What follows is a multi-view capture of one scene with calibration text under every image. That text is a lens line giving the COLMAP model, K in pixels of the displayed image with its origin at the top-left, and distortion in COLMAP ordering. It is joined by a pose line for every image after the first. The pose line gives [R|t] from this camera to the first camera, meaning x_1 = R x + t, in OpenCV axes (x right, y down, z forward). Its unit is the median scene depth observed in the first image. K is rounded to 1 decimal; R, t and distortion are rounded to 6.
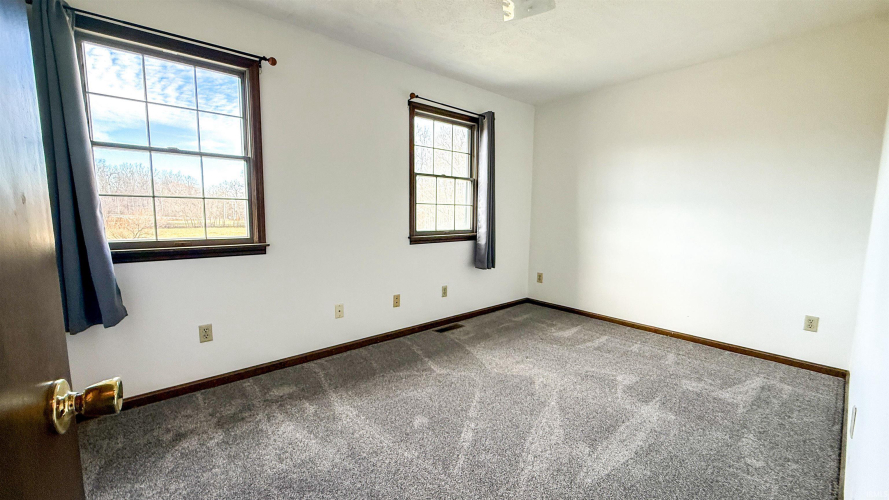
lens RADIAL K [[355.4, 0, 441.2], [0, 355.4, 248.4], [0, 0, 1]] dist [-0.000745, 0.000476]
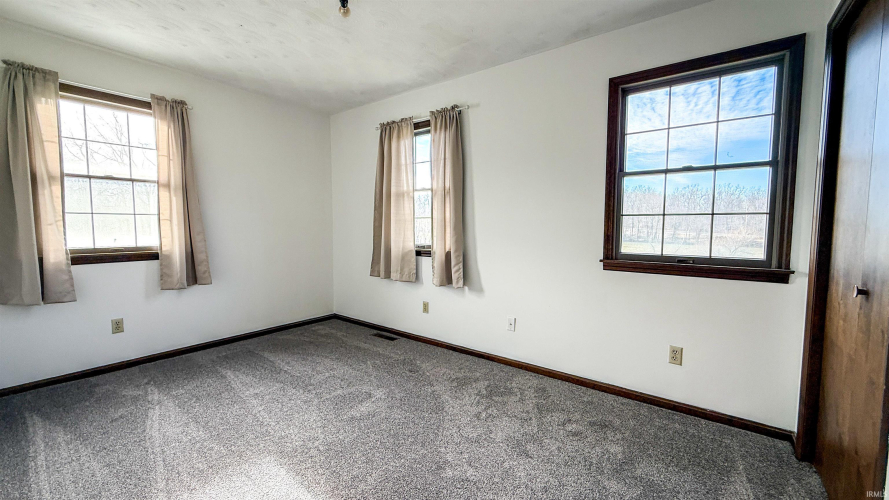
lens RADIAL K [[355.4, 0, 441.3], [0, 355.4, 250.9], [0, 0, 1]] dist [-0.000745, 0.000476]
pose [[0.203300, 0.063732, -0.977040, 0.483687], [-0.103798, 0.993659, 0.043218, -0.039319], [0.973599, 0.092629, 0.208627, 0.423195]]
